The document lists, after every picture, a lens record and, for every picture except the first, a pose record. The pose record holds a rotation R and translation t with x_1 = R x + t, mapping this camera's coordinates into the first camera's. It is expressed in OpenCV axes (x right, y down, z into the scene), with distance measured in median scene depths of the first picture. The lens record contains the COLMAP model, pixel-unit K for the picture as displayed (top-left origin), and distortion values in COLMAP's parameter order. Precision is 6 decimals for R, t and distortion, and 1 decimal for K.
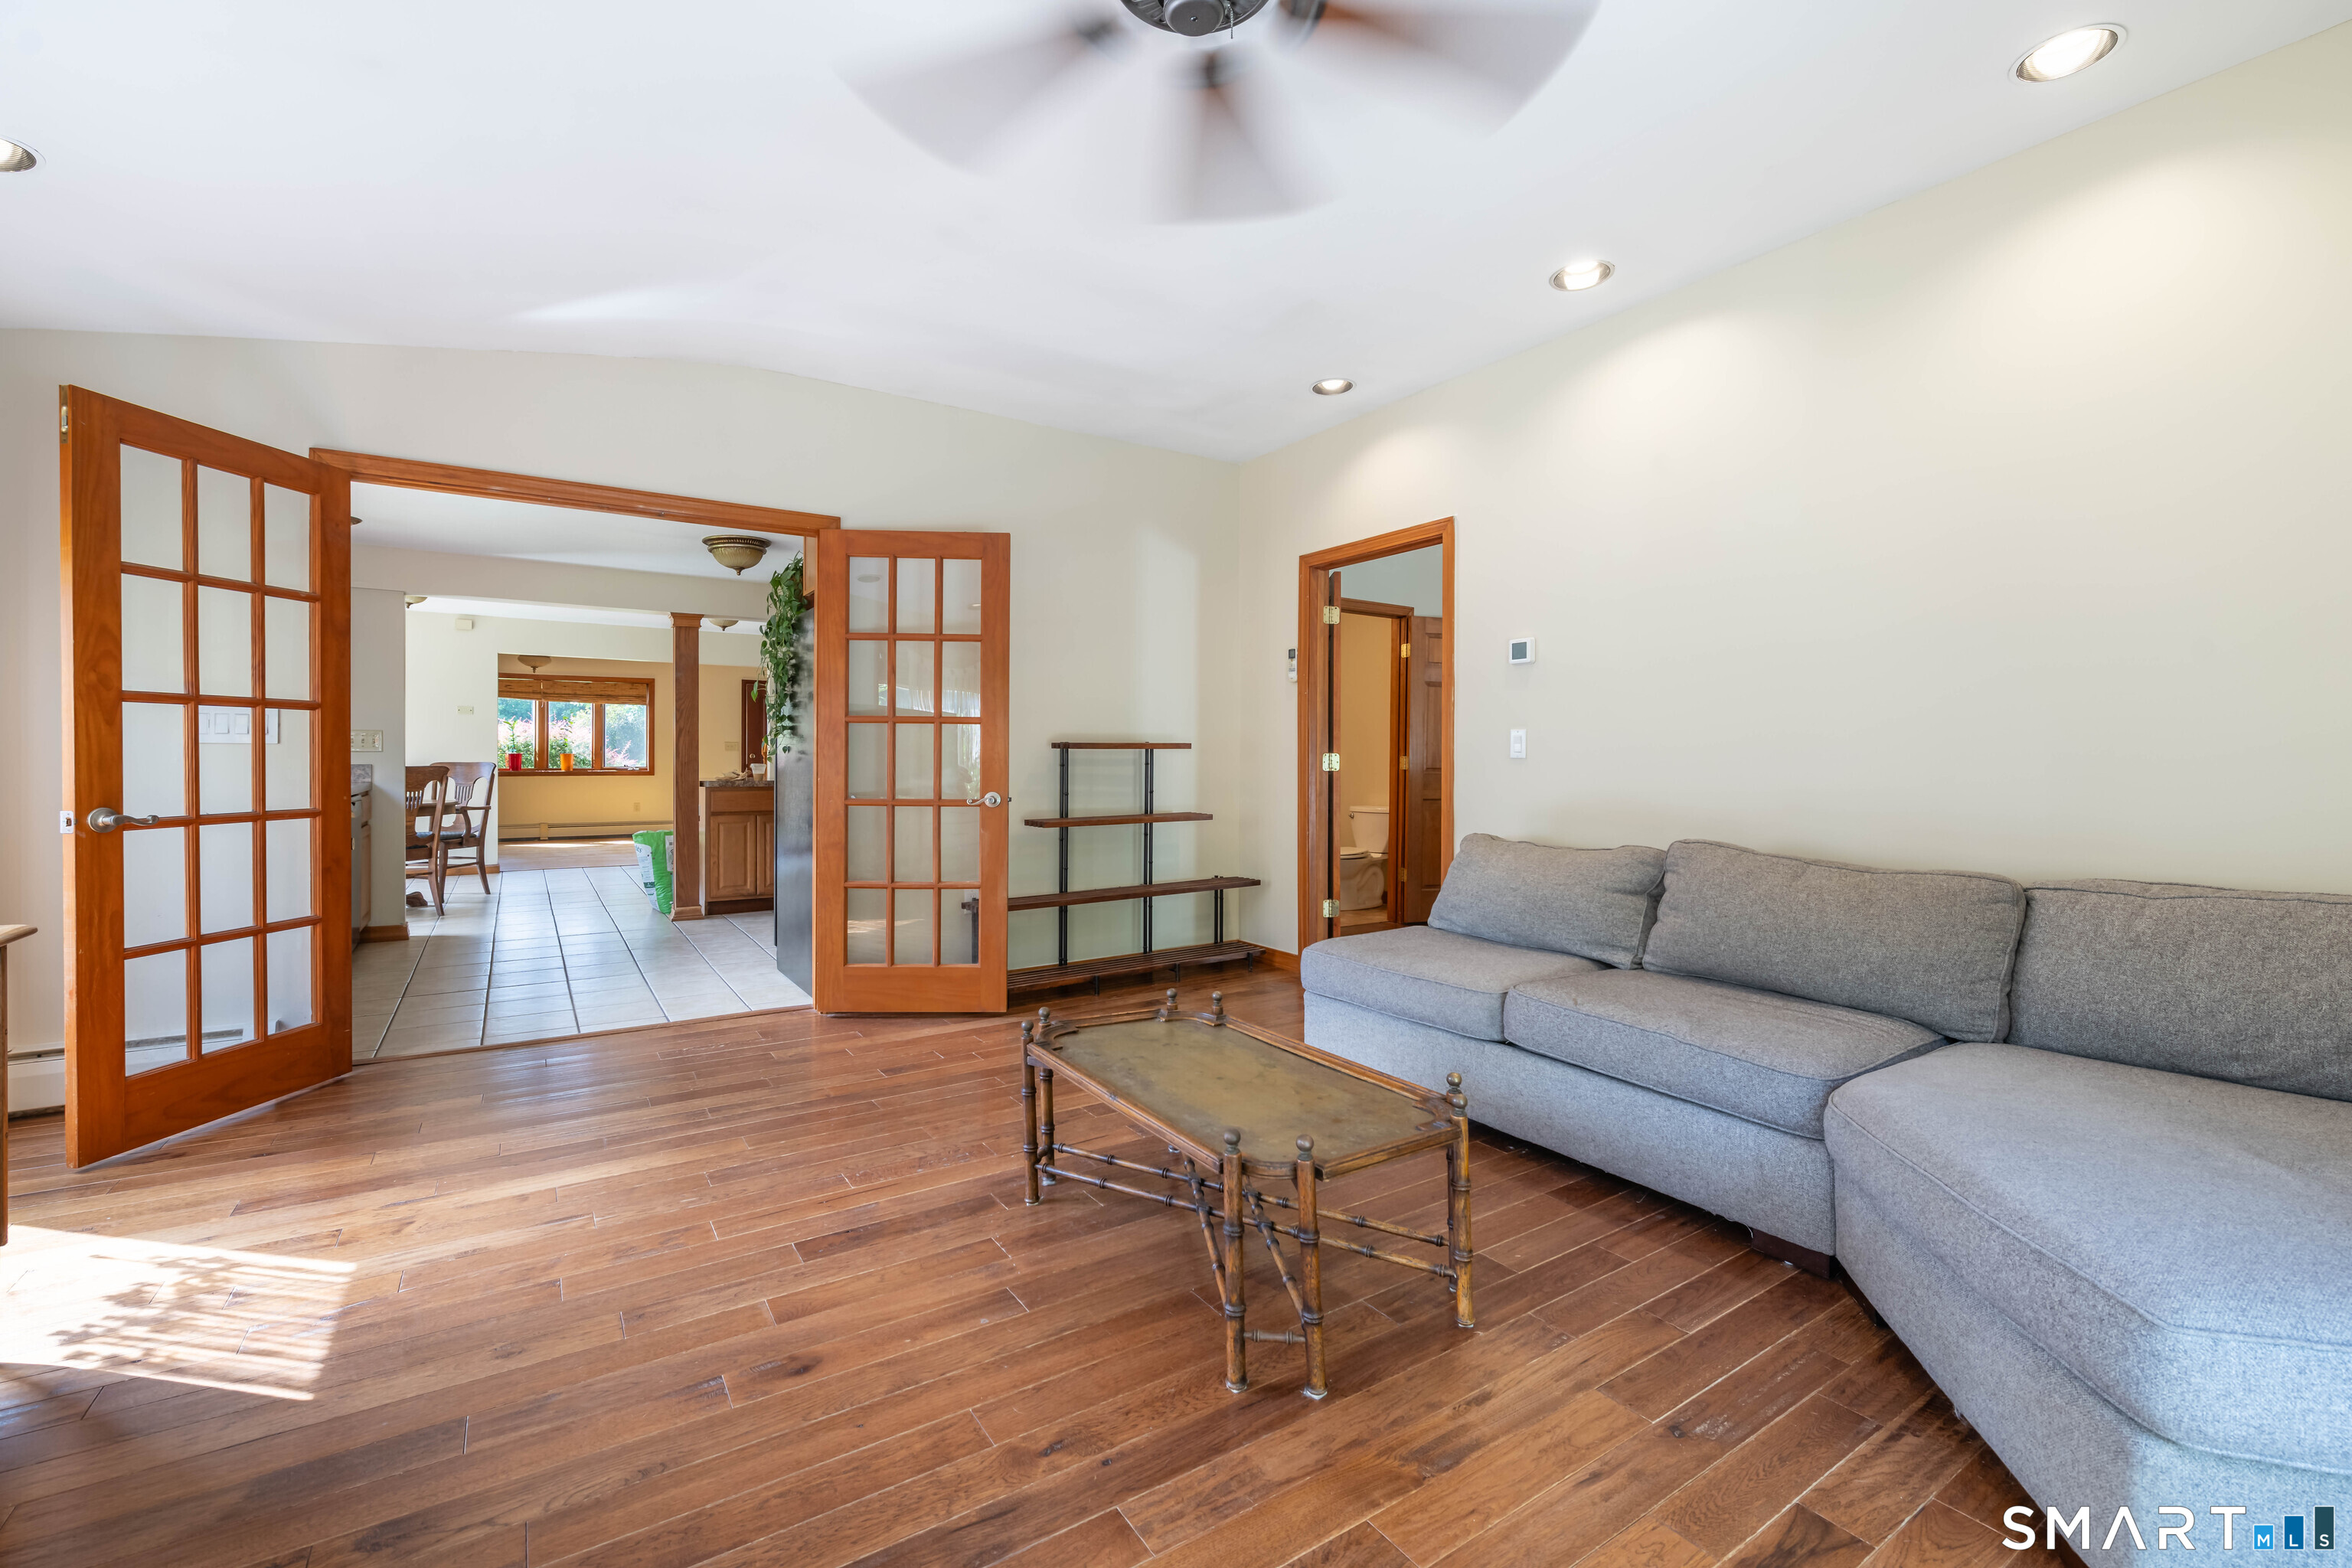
lens RADIAL K [[979.8, 0, 1212.9], [0, 979.8, 773.6], [0, 0, 1]] dist [-0.001495, -0.000115]
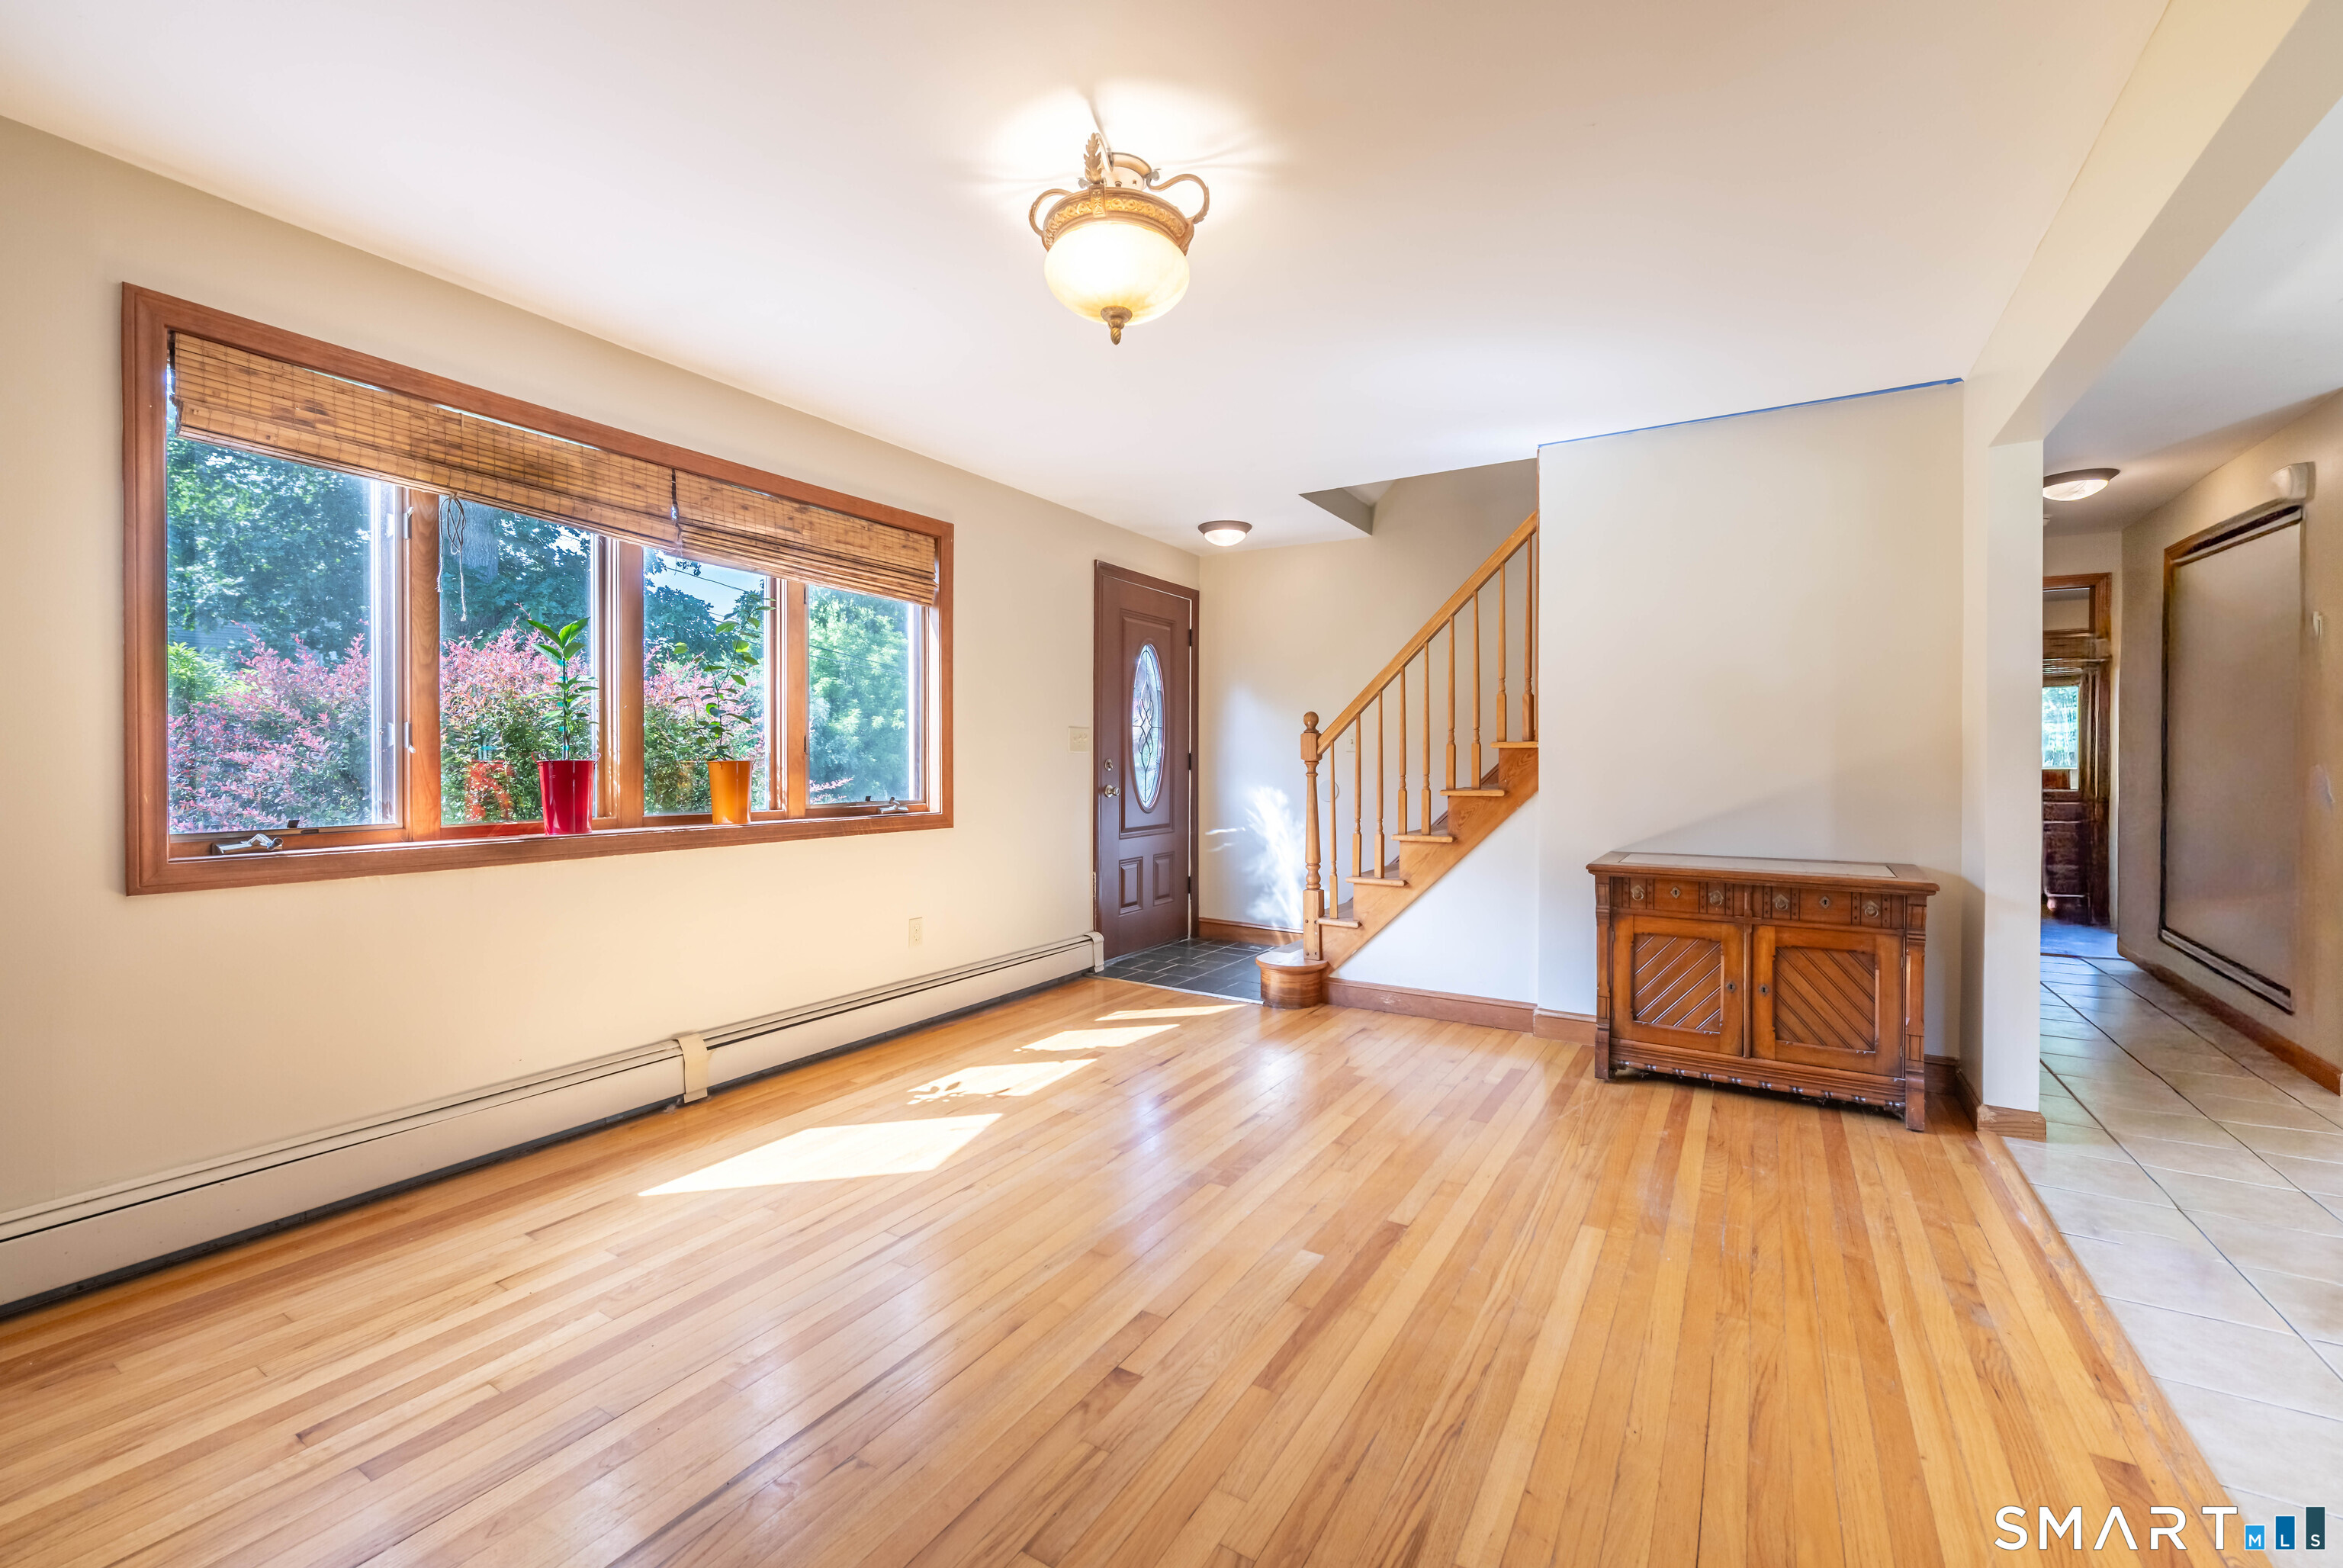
lens RADIAL K [[968.5, 0, 1179.0], [0, 968.5, 769.6], [0, 0, 1]] dist [-0.001653, -0.000171]
pose [[0.914799, -0.012968, 0.403701, -1.220054], [0.014168, 0.999900, 0.000015, -0.030531], [-0.403661, 0.005706, 0.914891, 1.314742]]
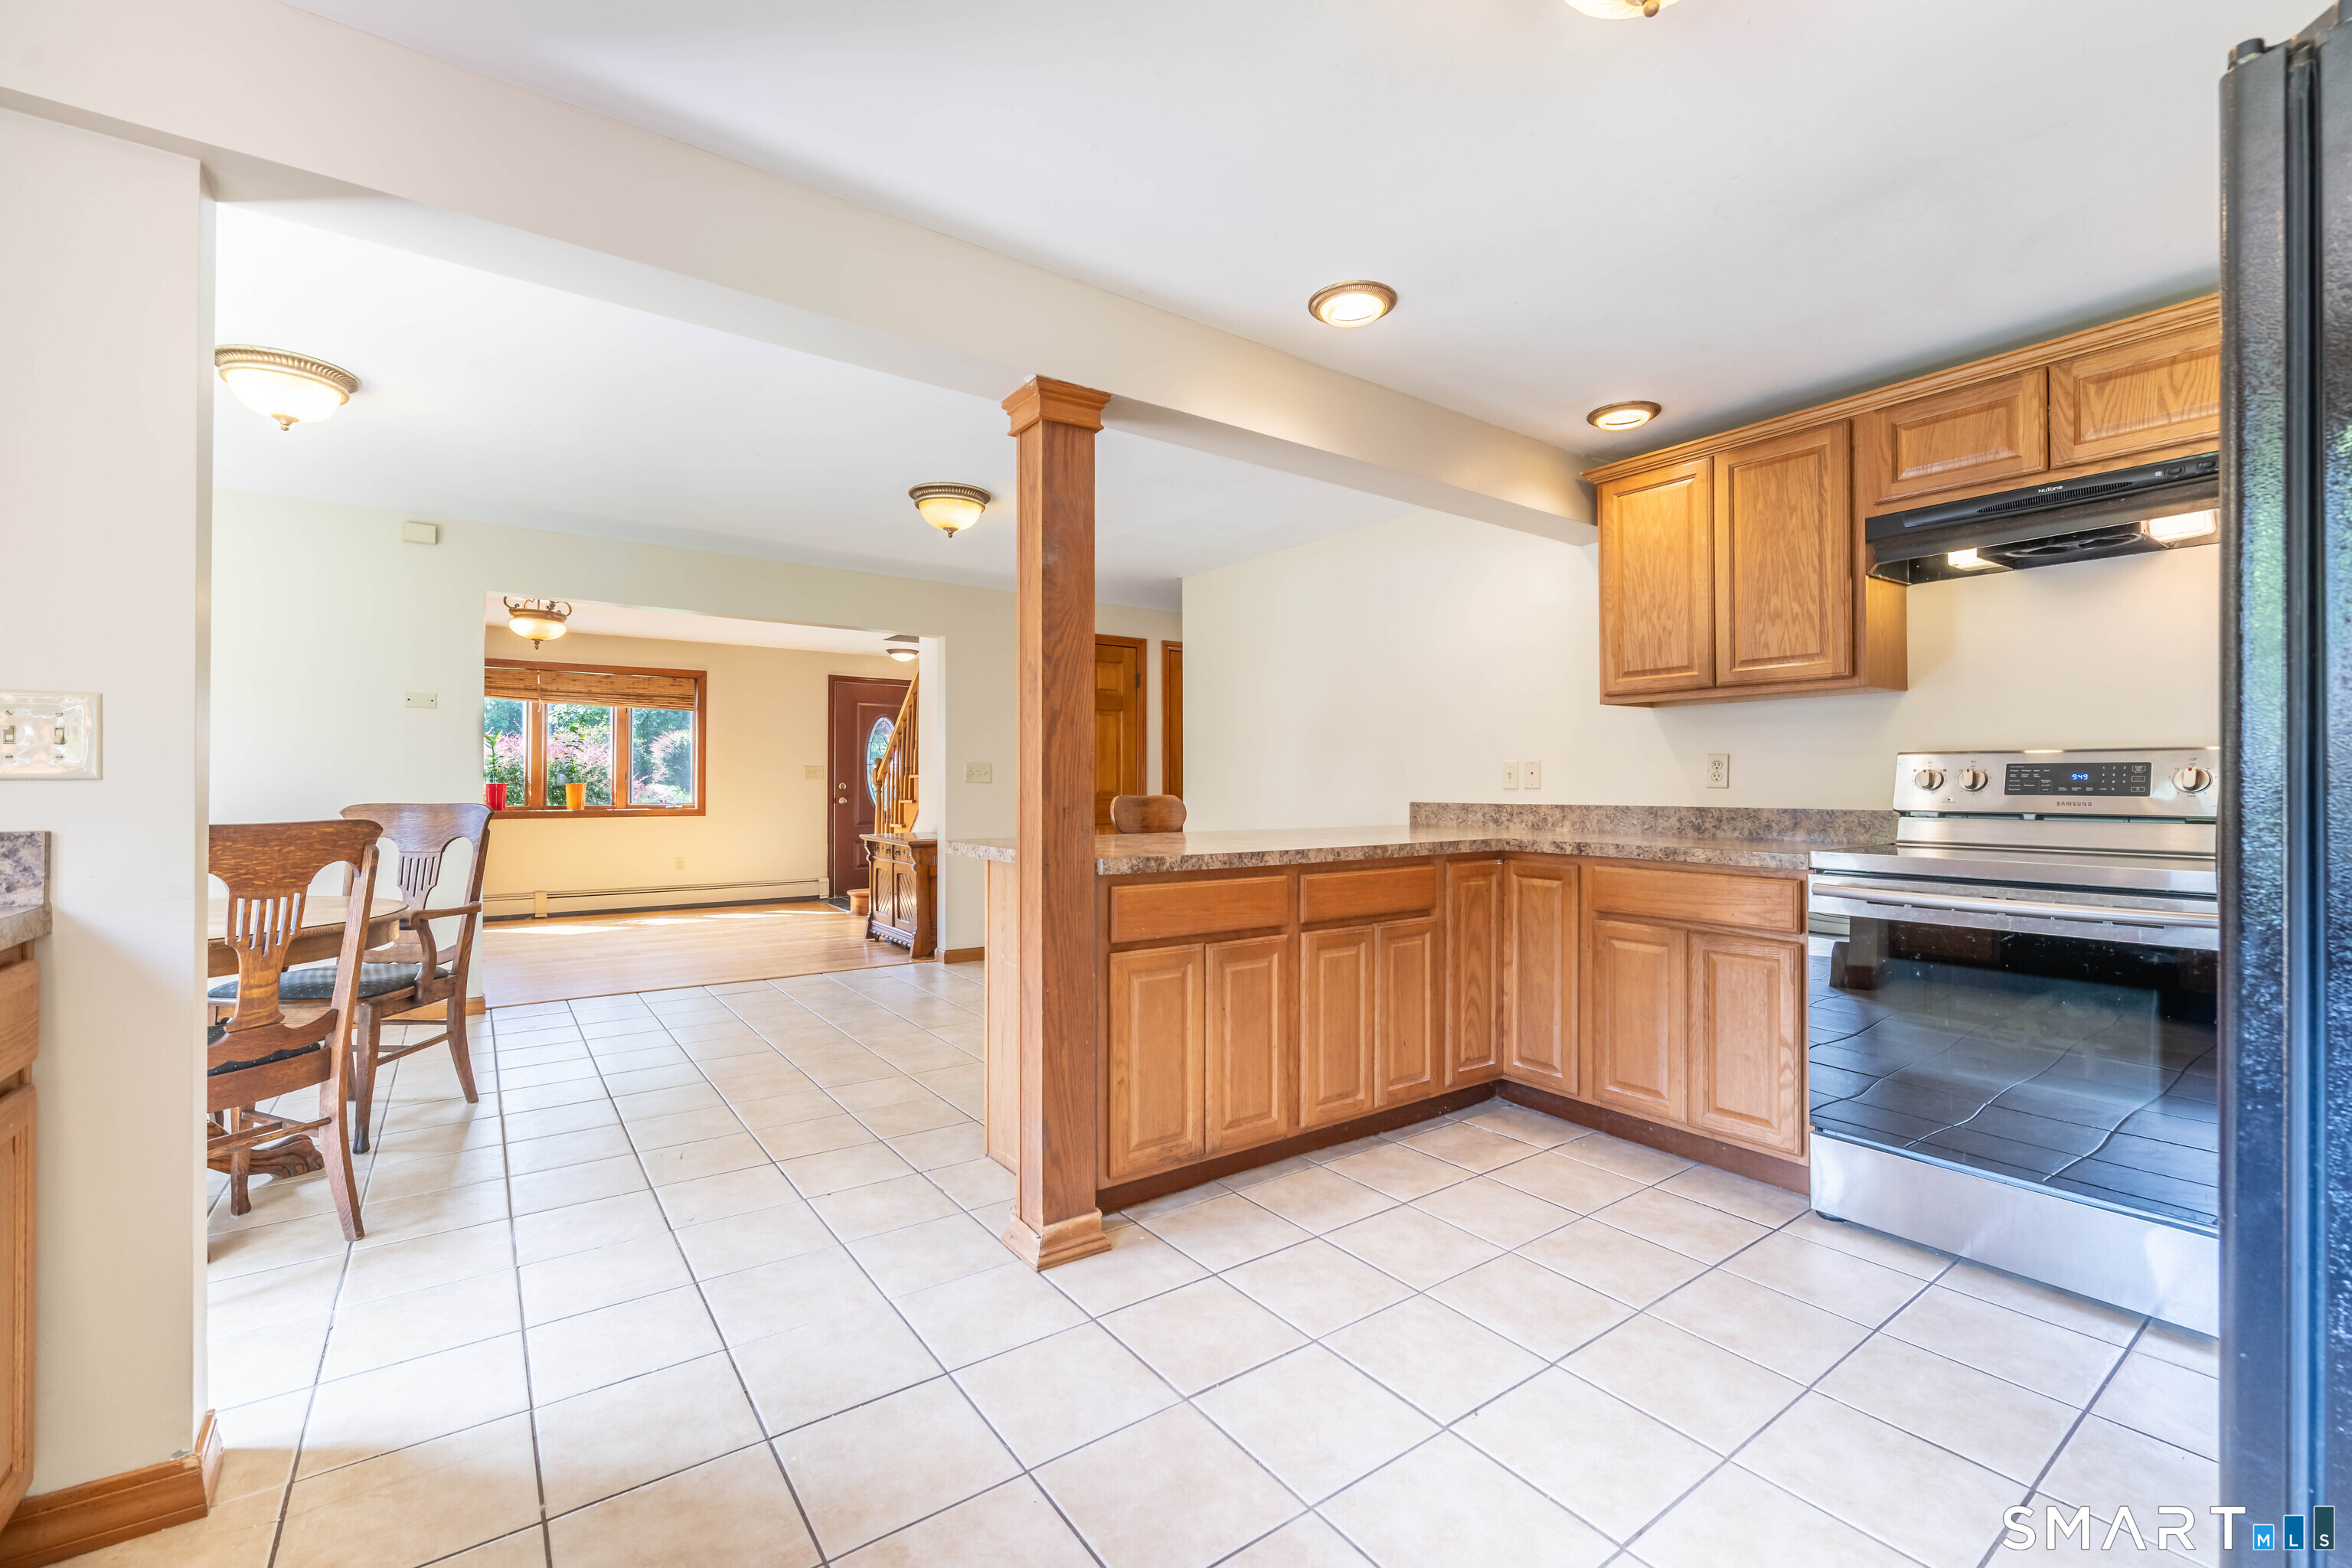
lens RADIAL K [[957.8, 0, 1190.2], [0, 957.8, 774.6], [0, 0, 1]] dist [-0.000979, -0.000079]
pose [[0.999481, -0.008694, 0.031032, -0.501165], [0.009344, 0.999739, -0.020867, -0.017903], [-0.030843, 0.021147, 0.999301, 0.647891]]
